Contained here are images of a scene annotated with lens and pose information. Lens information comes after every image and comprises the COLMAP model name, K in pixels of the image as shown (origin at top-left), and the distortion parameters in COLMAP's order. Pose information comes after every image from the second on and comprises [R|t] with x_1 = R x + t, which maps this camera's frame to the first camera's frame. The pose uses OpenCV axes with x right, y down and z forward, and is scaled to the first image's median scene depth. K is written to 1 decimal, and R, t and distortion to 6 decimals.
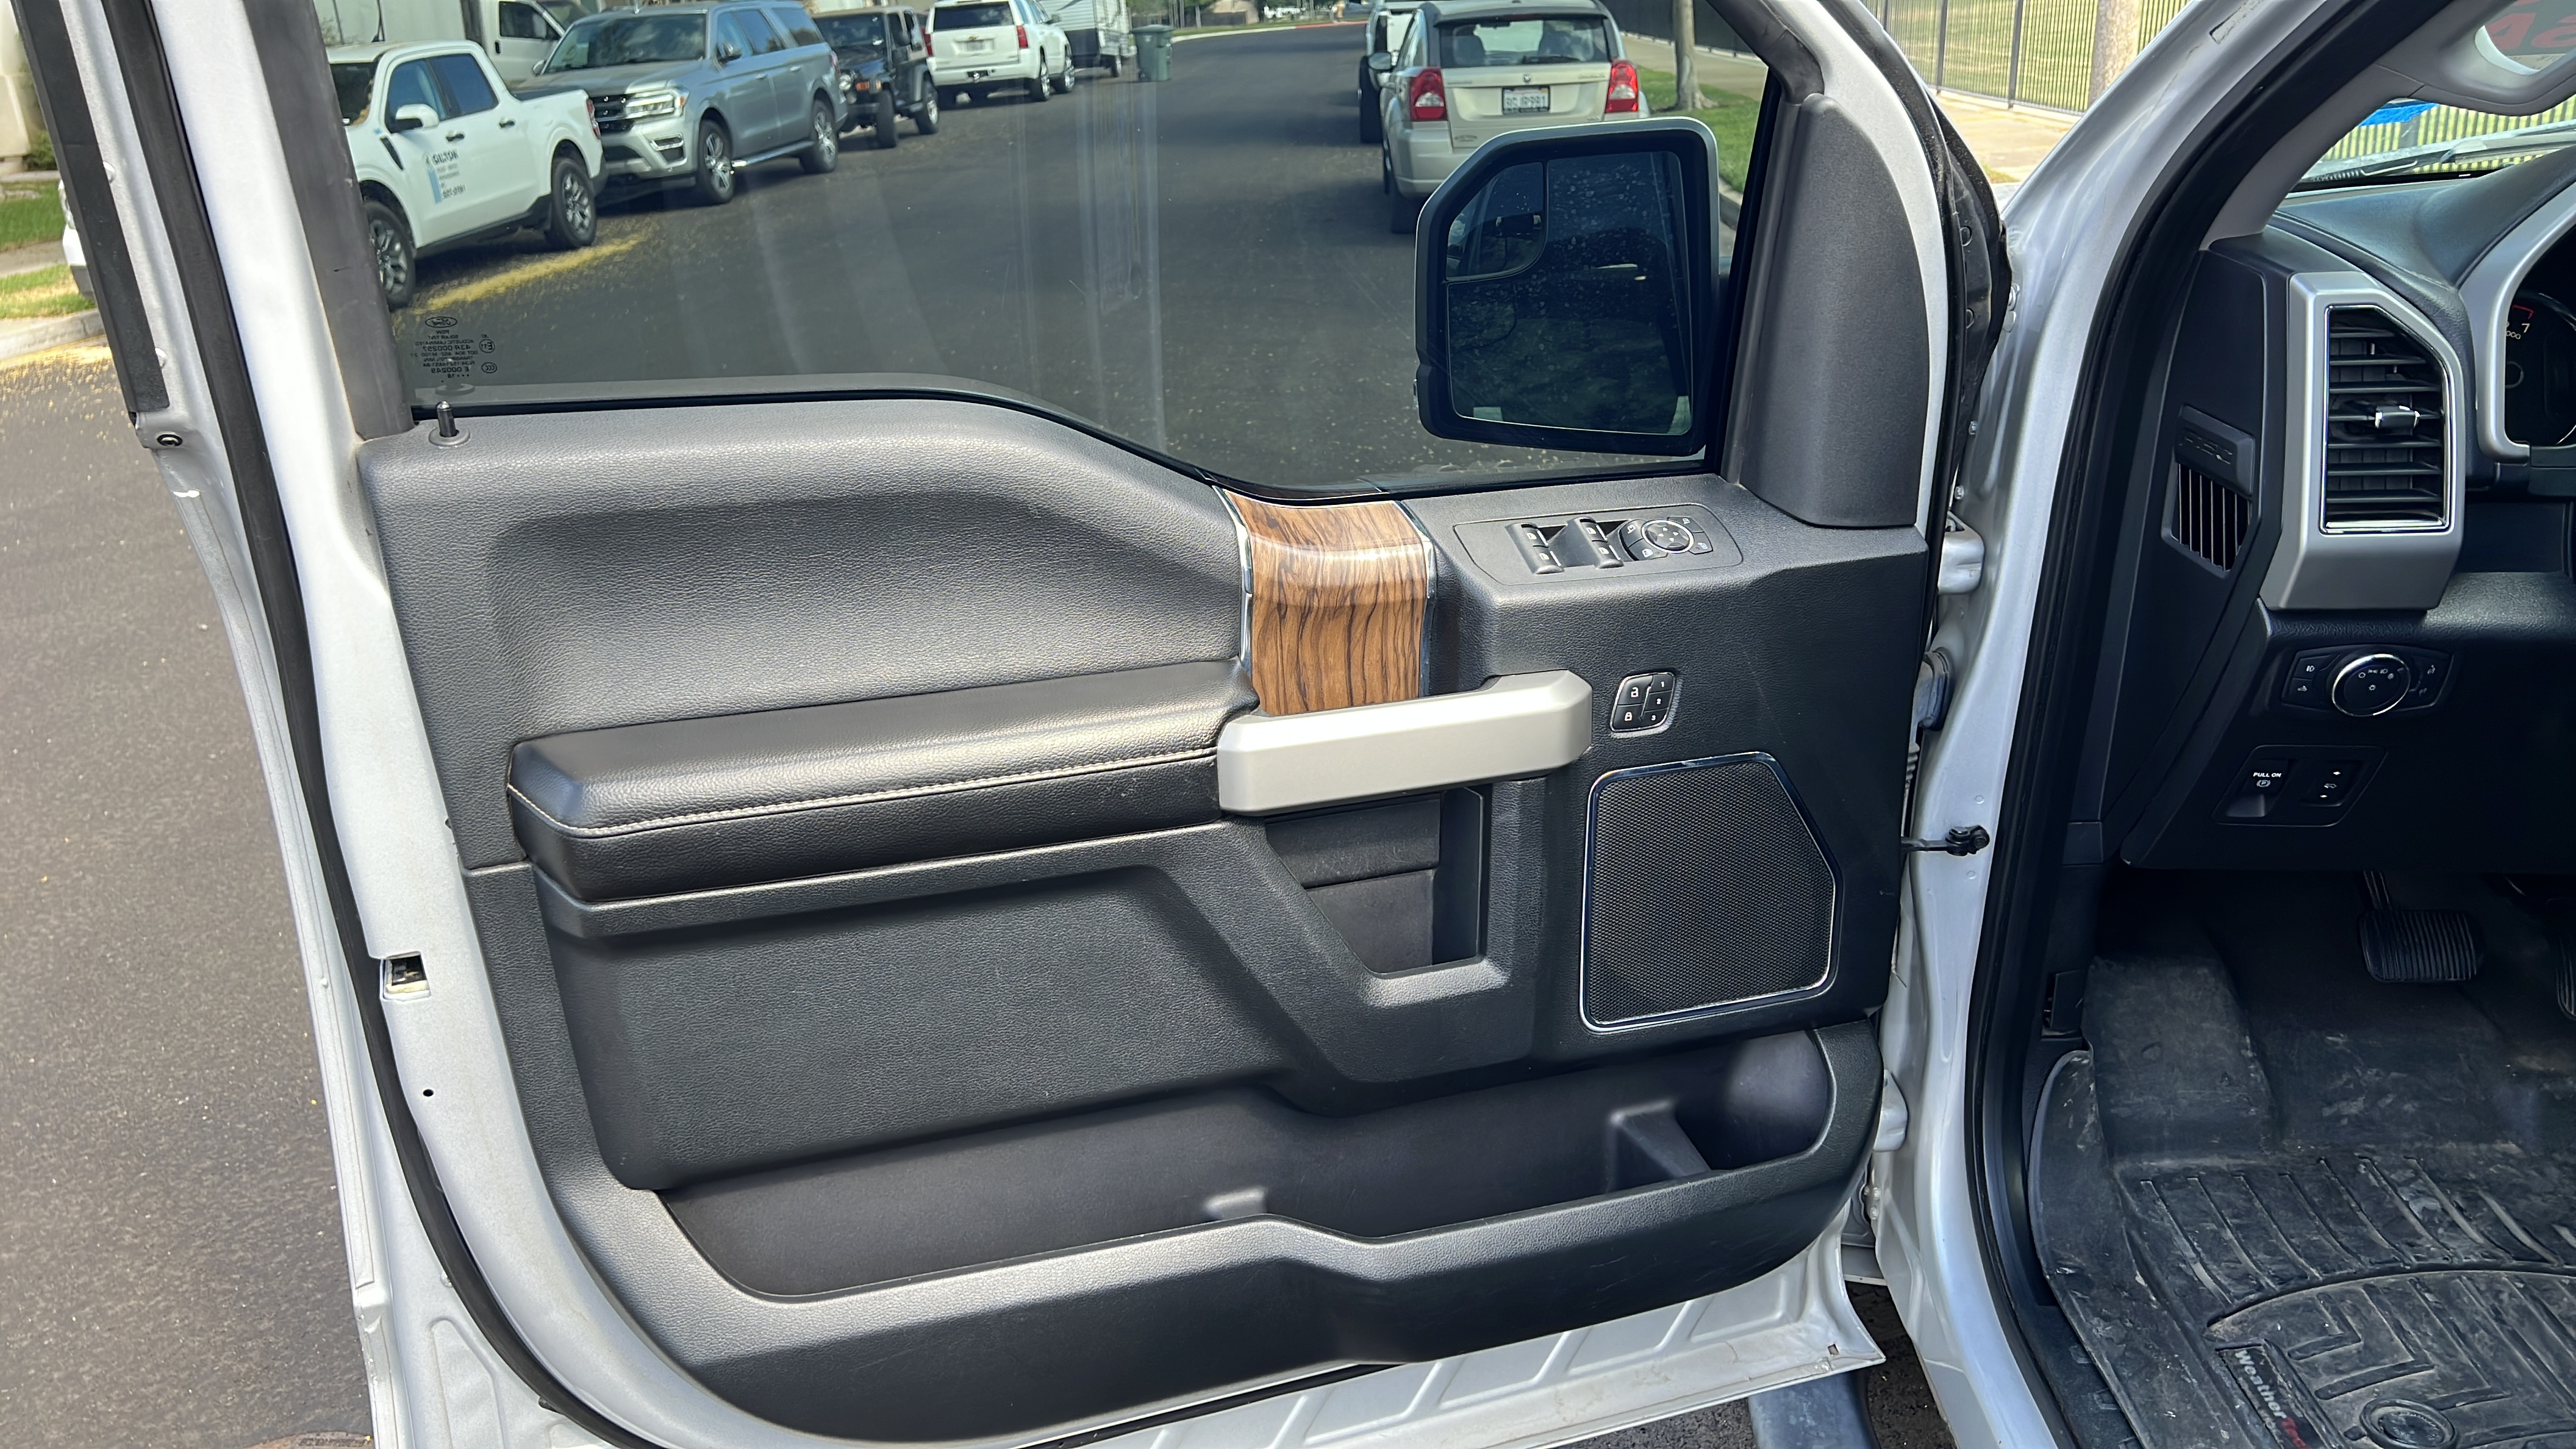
lens RADIAL K [[1897.4, 0, 1288.0], [0, 1897.4, 724.5], [0, 0, 1]] dist [0.044437, -0.048387]
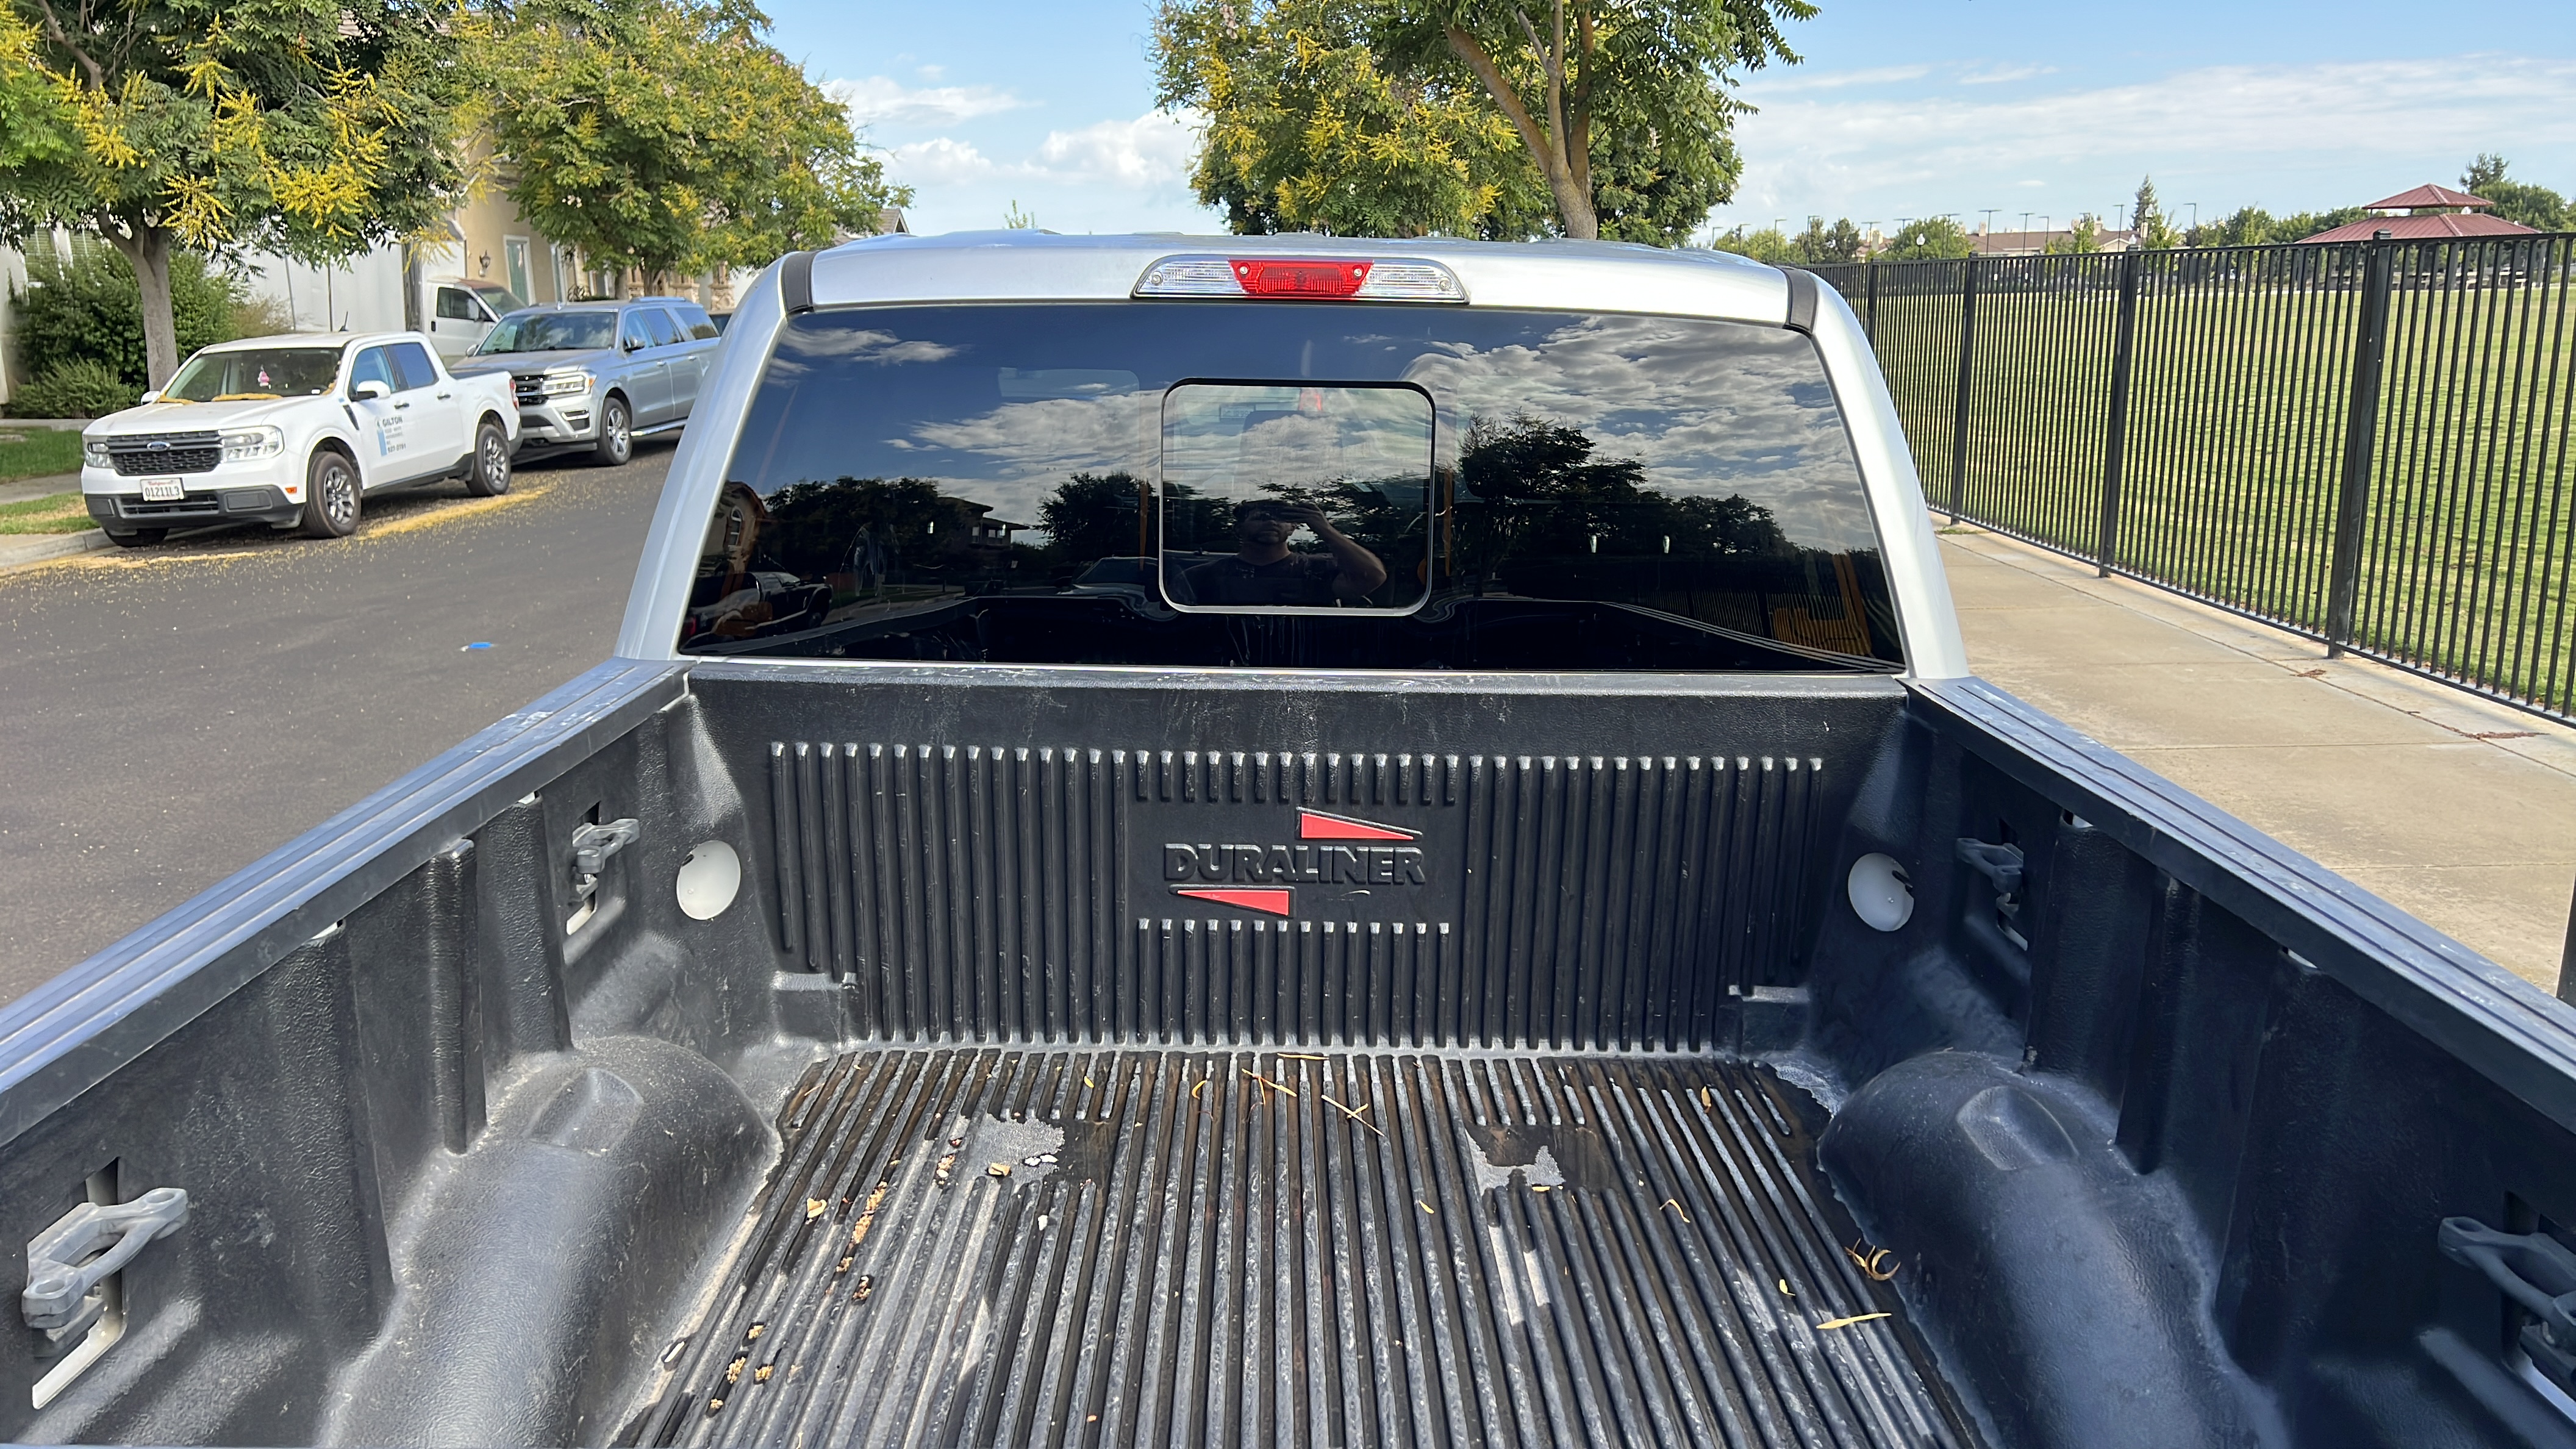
lens RADIAL K [[1890.6, 0, 1256.9], [0, 1890.6, 712.5], [0, 0, 1]] dist [0.081502, -0.107206]
pose [[0.998892, 0.029042, 0.037029, 0.064404], [-0.023198, 0.988493, -0.149474, 0.050661], [-0.040944, 0.148450, 0.988072, -0.177841]]
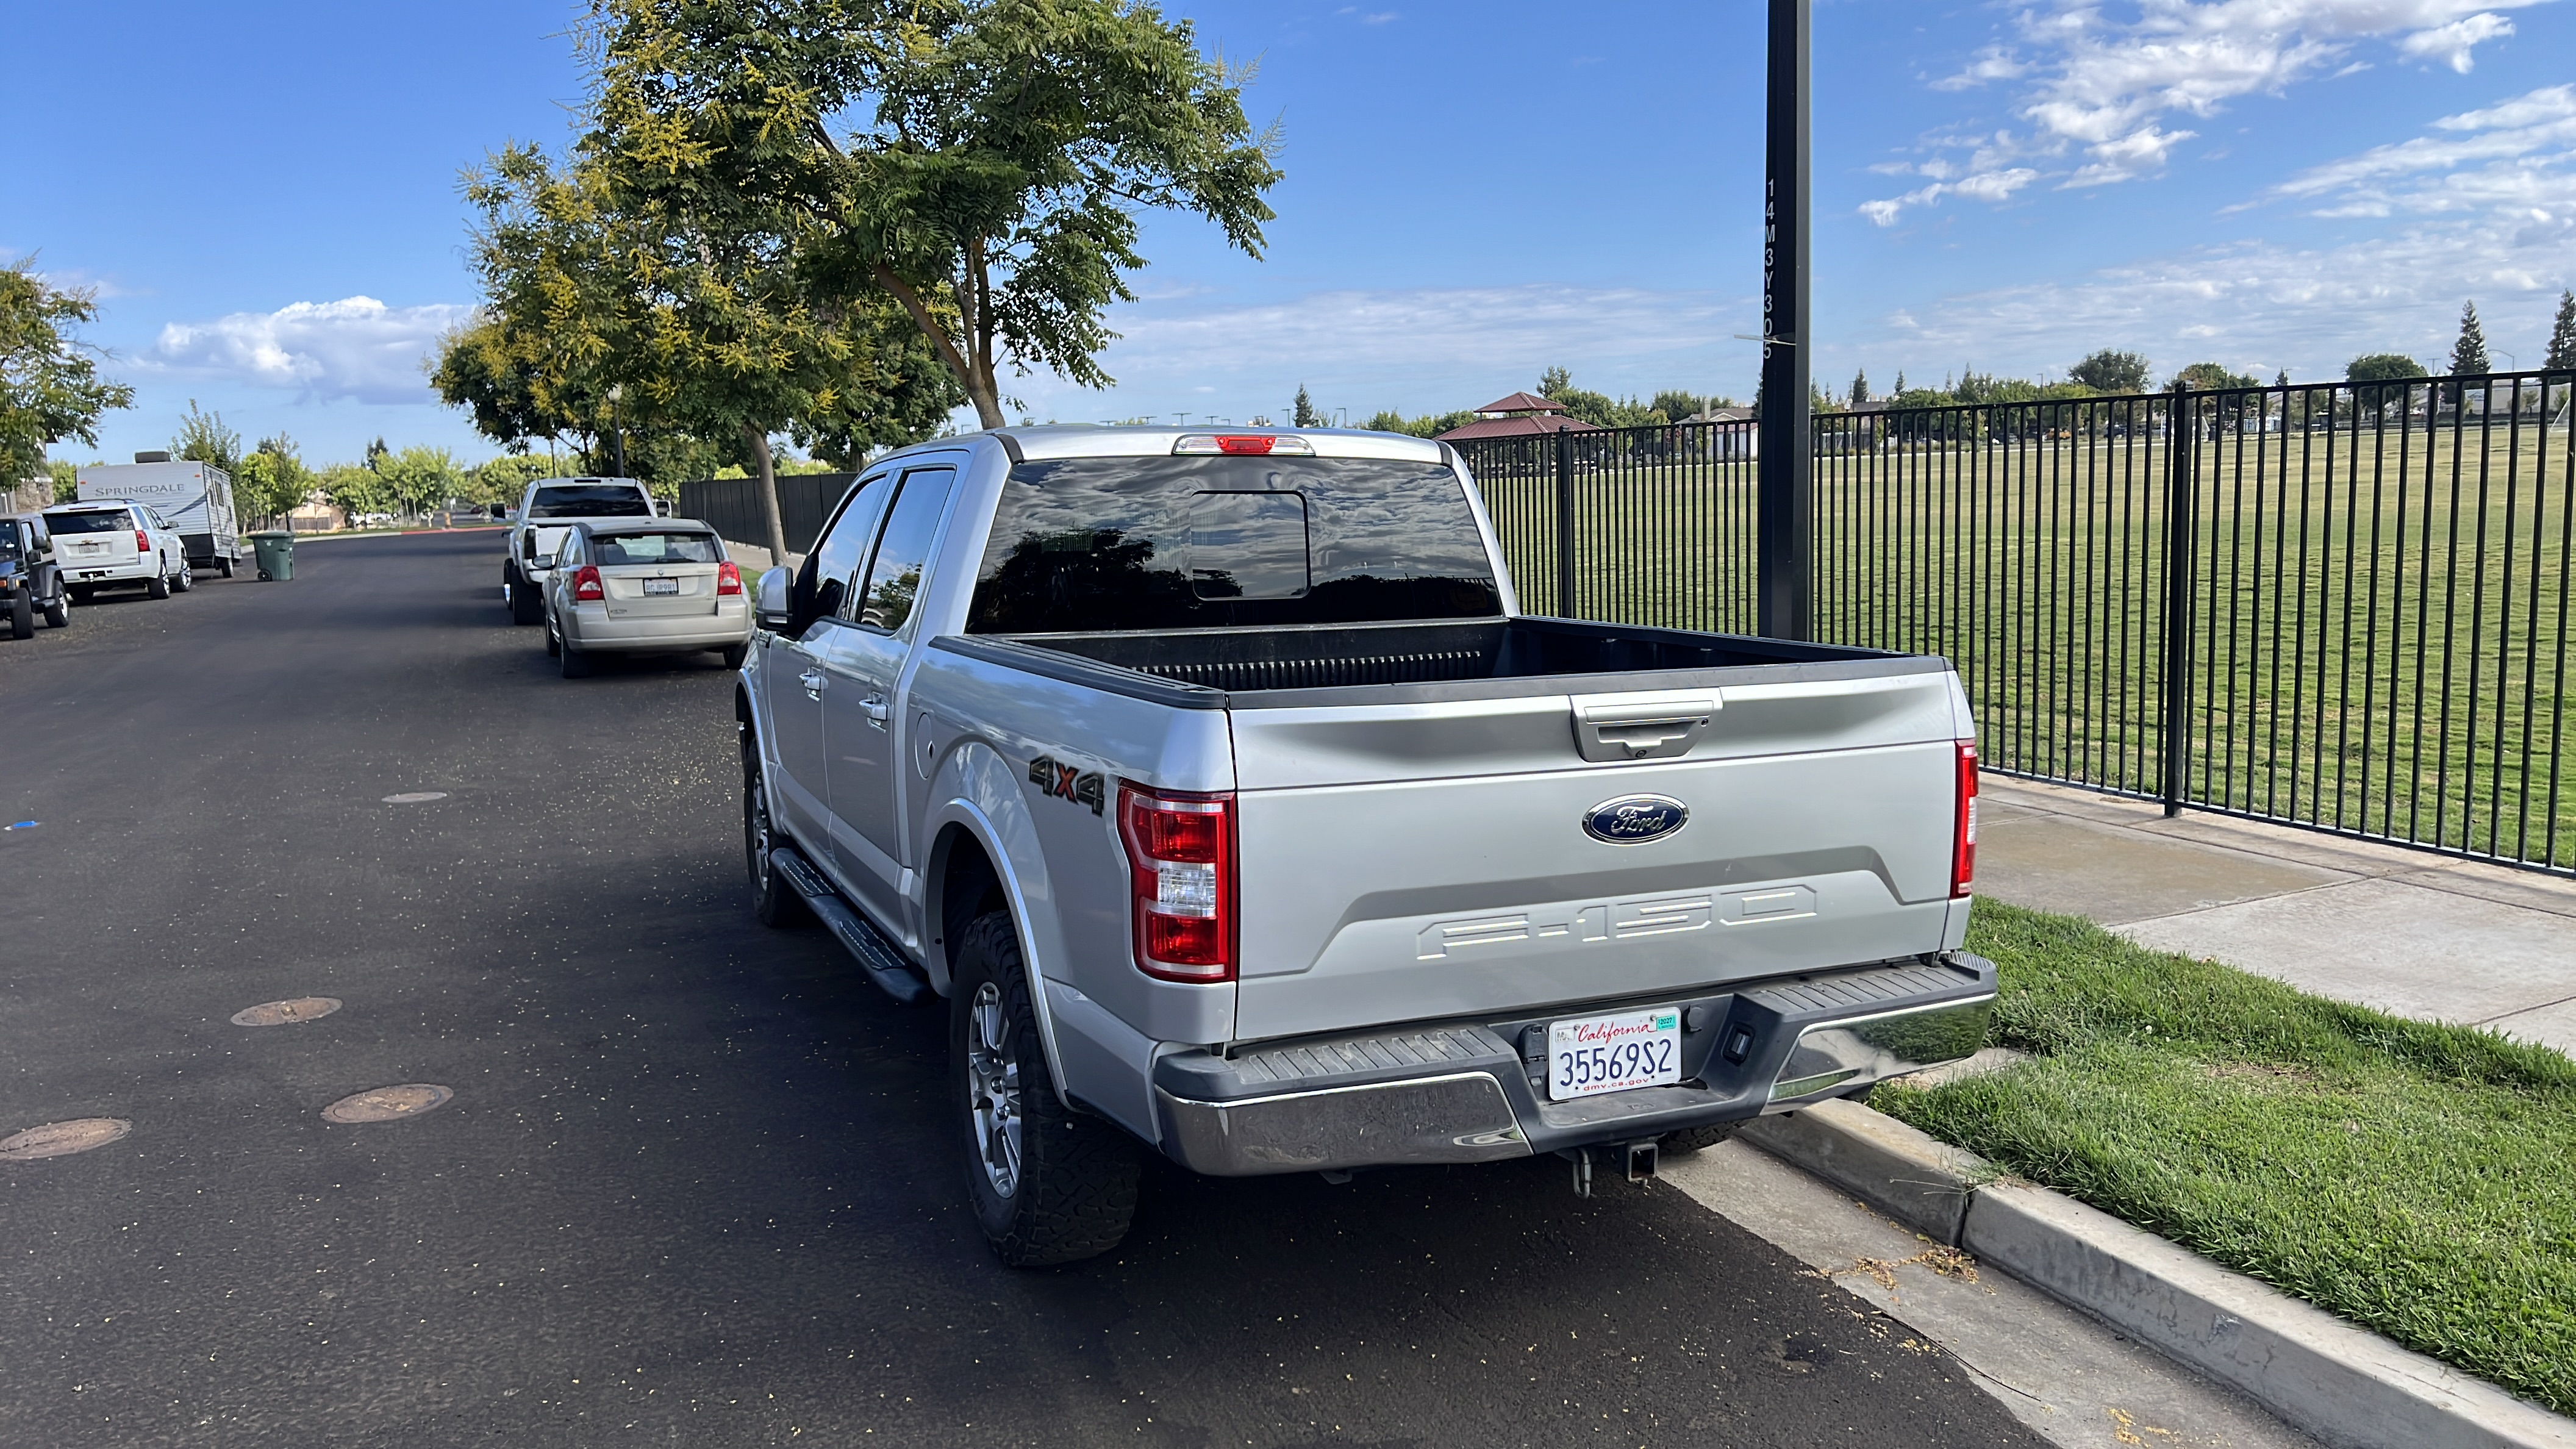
lens RADIAL K [[1897.4, 0, 1288.0], [0, 1897.4, 724.5], [0, 0, 1]] dist [0.044437, -0.048387]
pose [[0.901494, -0.035181, 0.431359, -0.050235], [0.141614, 0.965802, -0.217190, 0.106024], [-0.408967, 0.256882, 0.875647, -0.297095]]
